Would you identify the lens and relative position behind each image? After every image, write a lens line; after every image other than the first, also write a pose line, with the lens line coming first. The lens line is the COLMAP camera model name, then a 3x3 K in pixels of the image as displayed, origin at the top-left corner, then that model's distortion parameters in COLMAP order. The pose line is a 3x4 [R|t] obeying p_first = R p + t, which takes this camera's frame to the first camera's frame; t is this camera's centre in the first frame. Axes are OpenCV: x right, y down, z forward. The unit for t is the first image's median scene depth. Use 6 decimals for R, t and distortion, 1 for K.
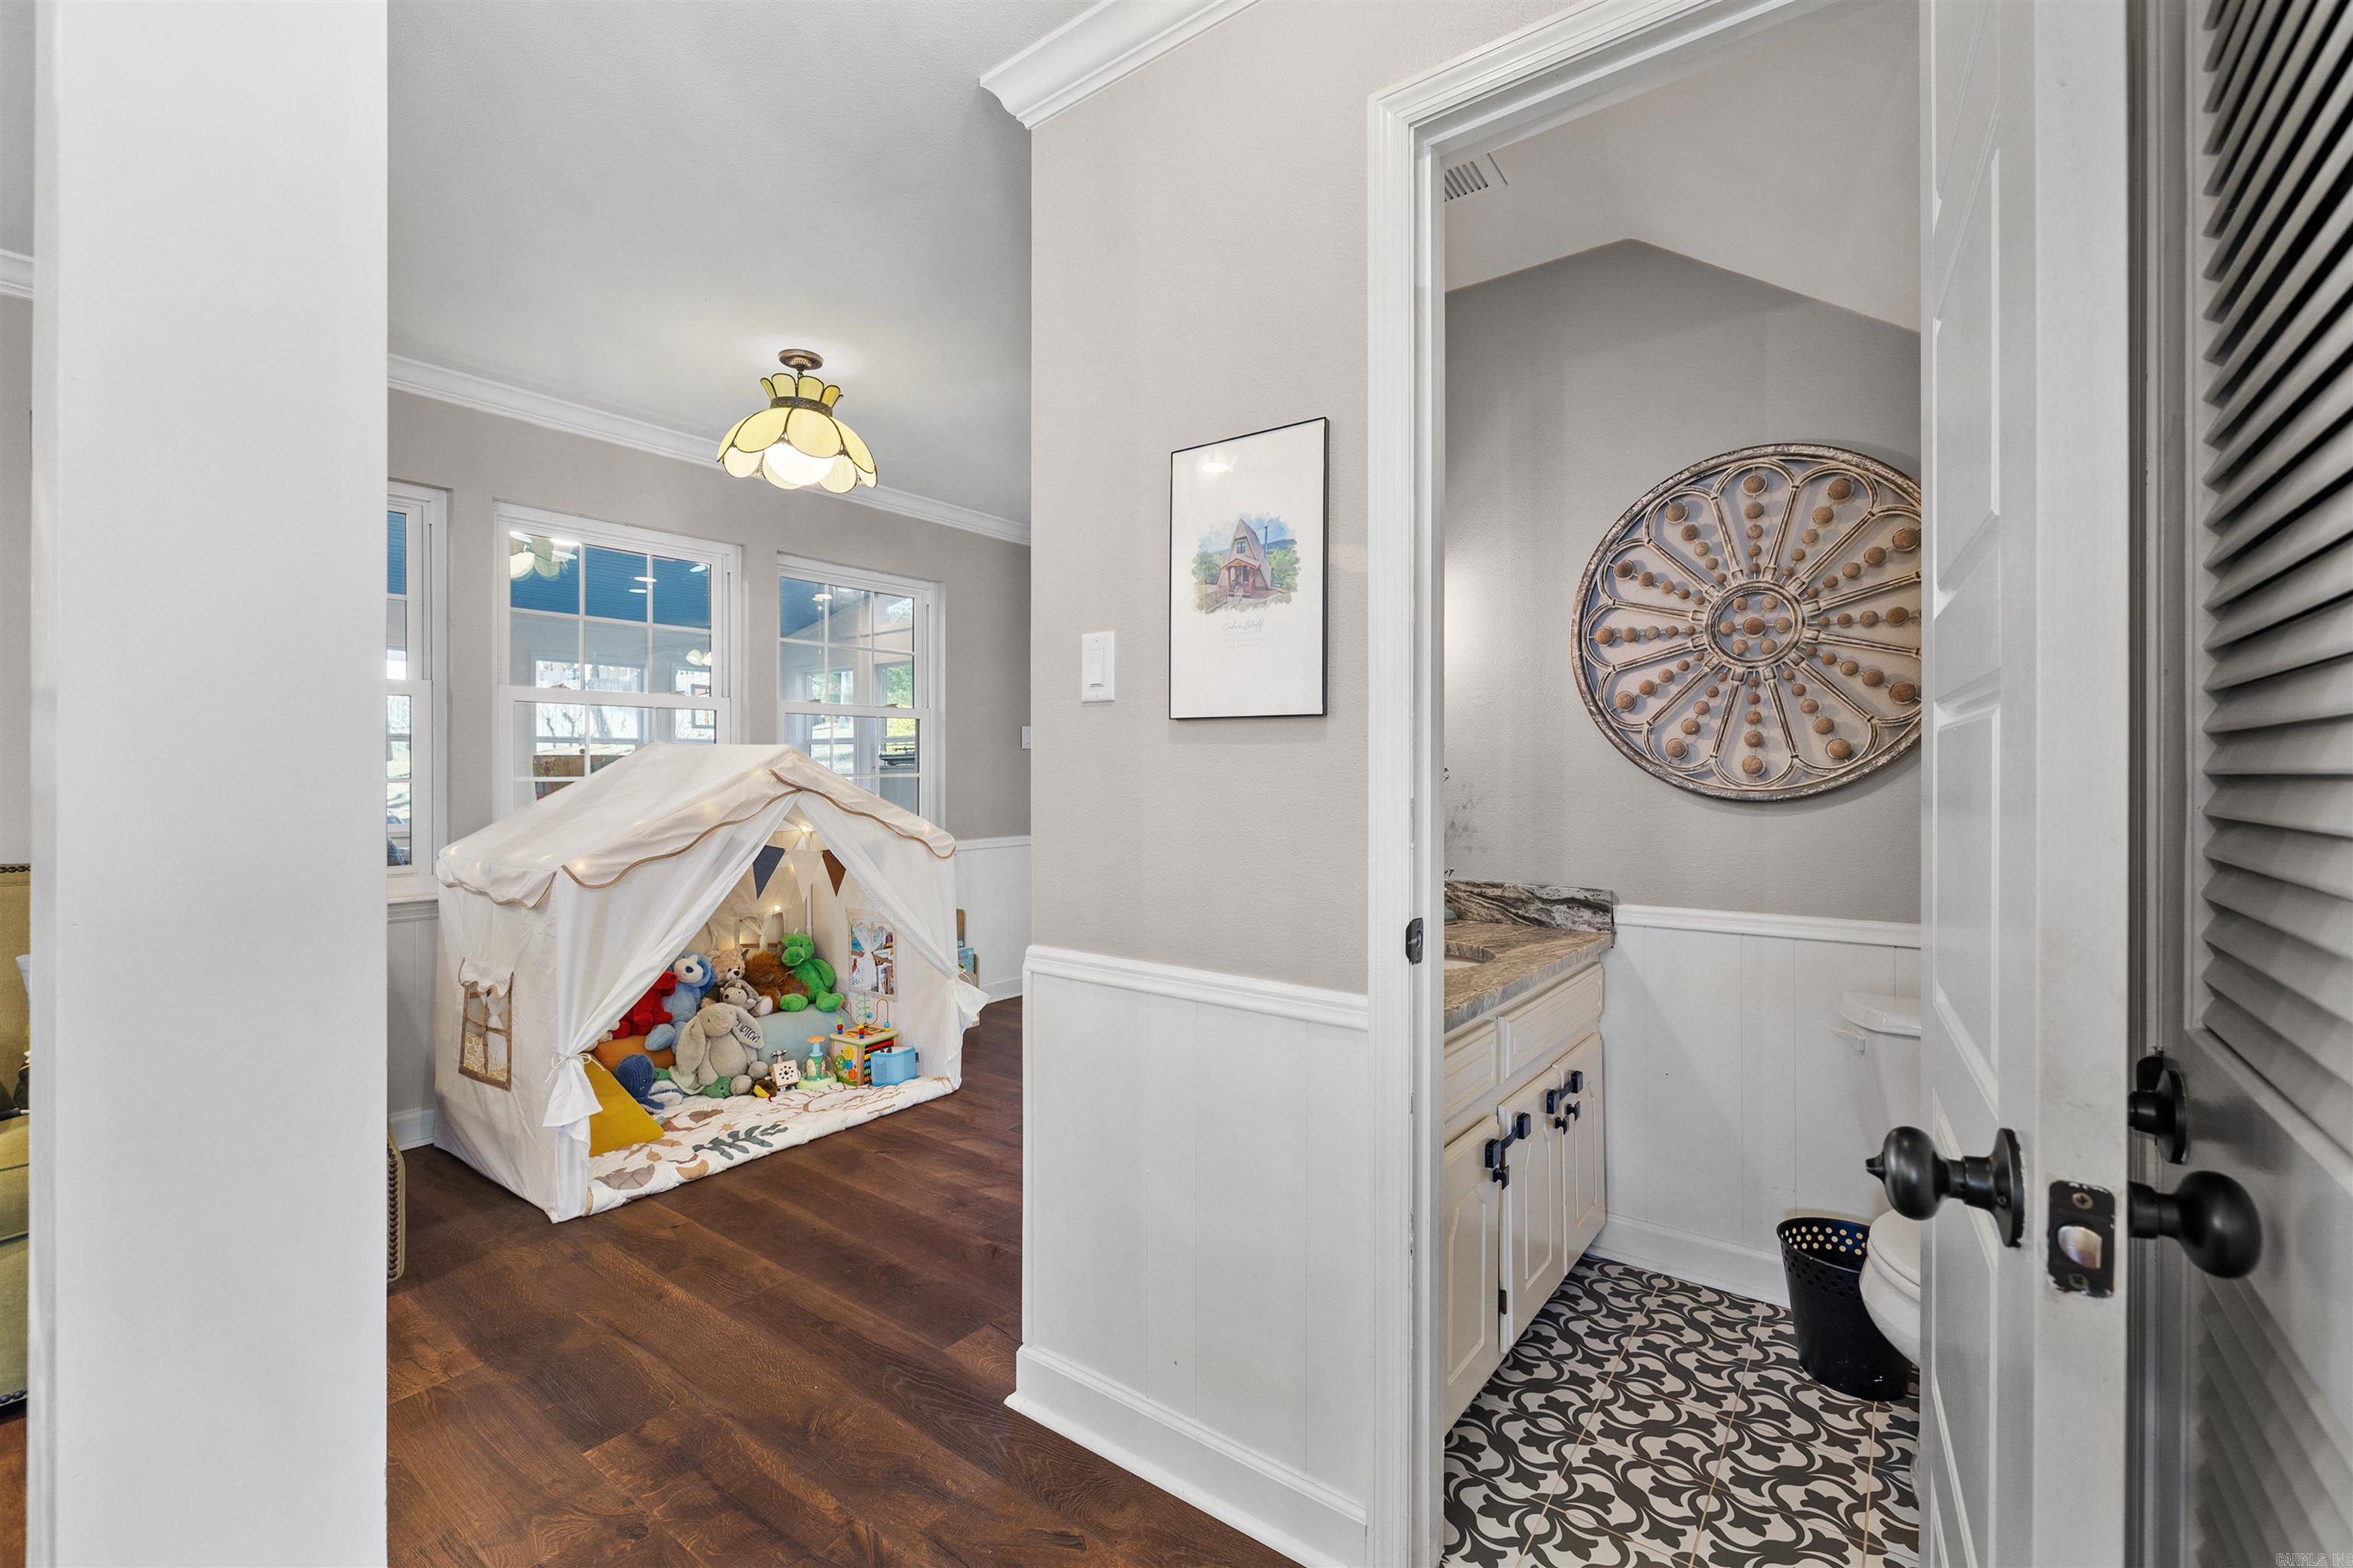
lens RADIAL K [[987.5, 0, 1181.9], [0, 987.5, 778.8], [0, 0, 1]] dist [-0.000236, -0.000086]
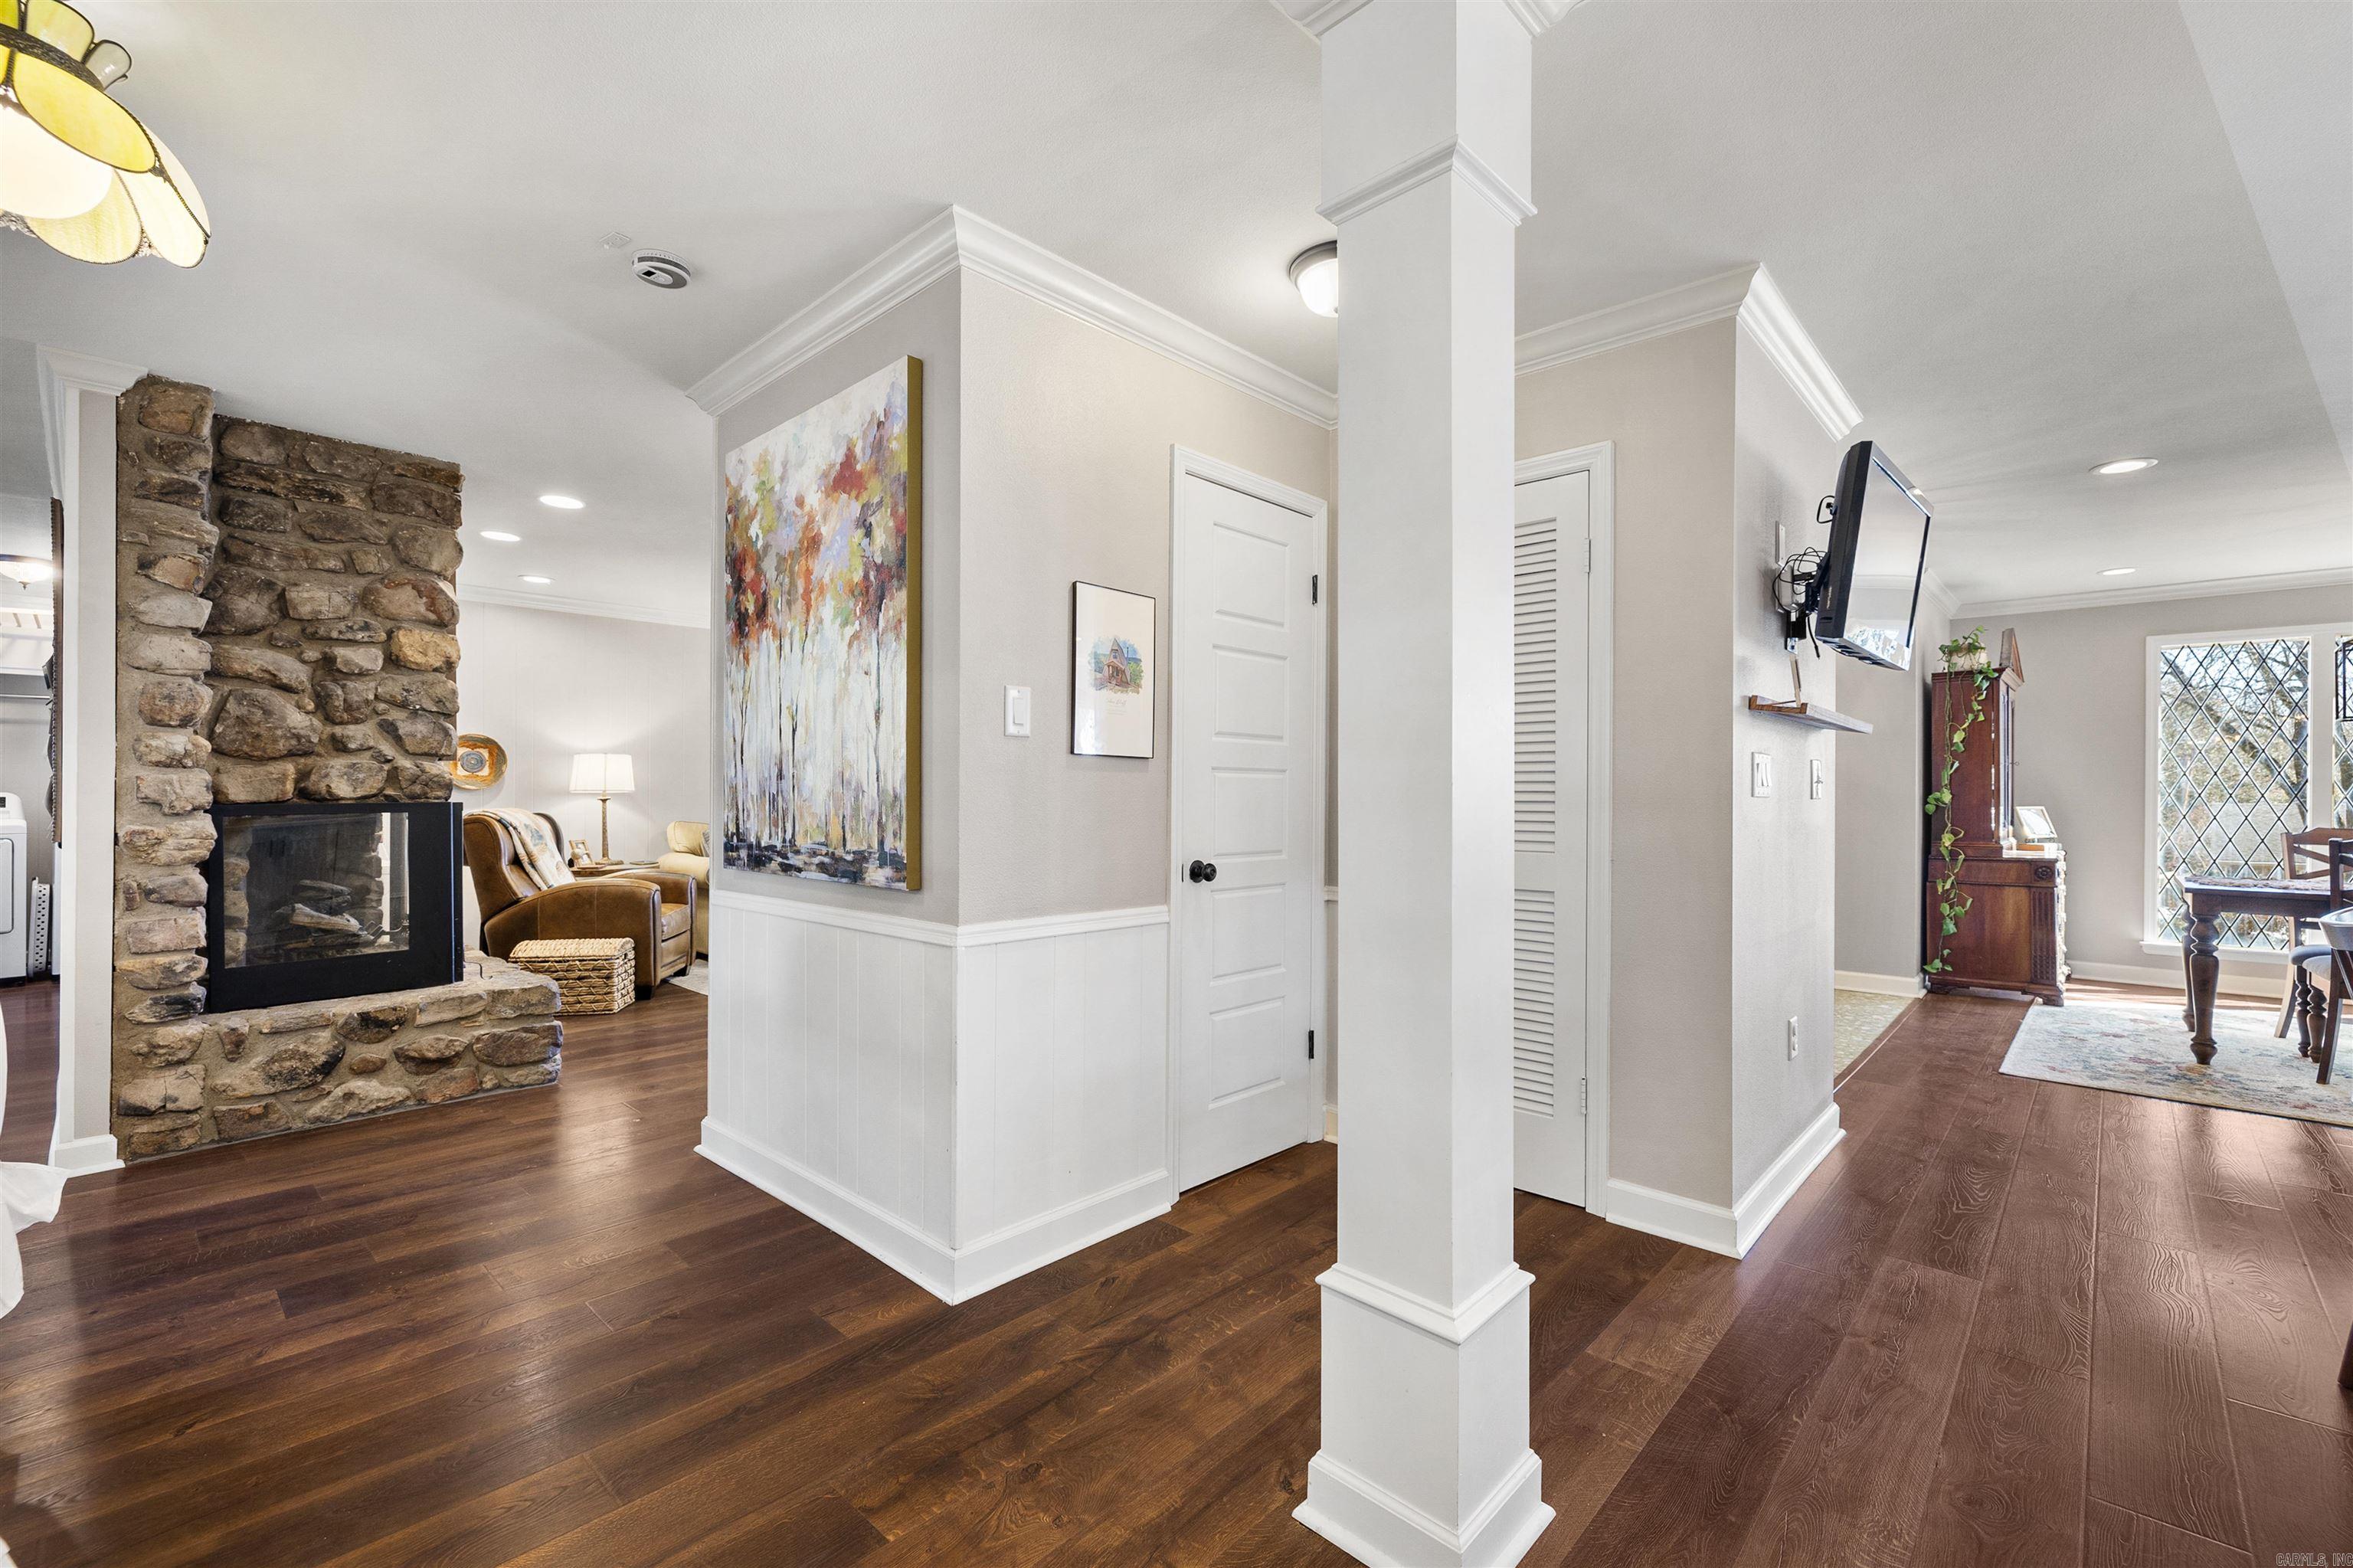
lens RADIAL K [[1008.0, 0, 1162.9], [0, 1008.0, 791.7], [0, 0, 1]] dist [-0.001897, -0.000049]
pose [[0.114934, 0.002792, 0.993369, -1.558277], [-0.006286, 0.999978, -0.002083, 0.001711], [-0.993353, -0.006004, 0.114949, 0.682375]]
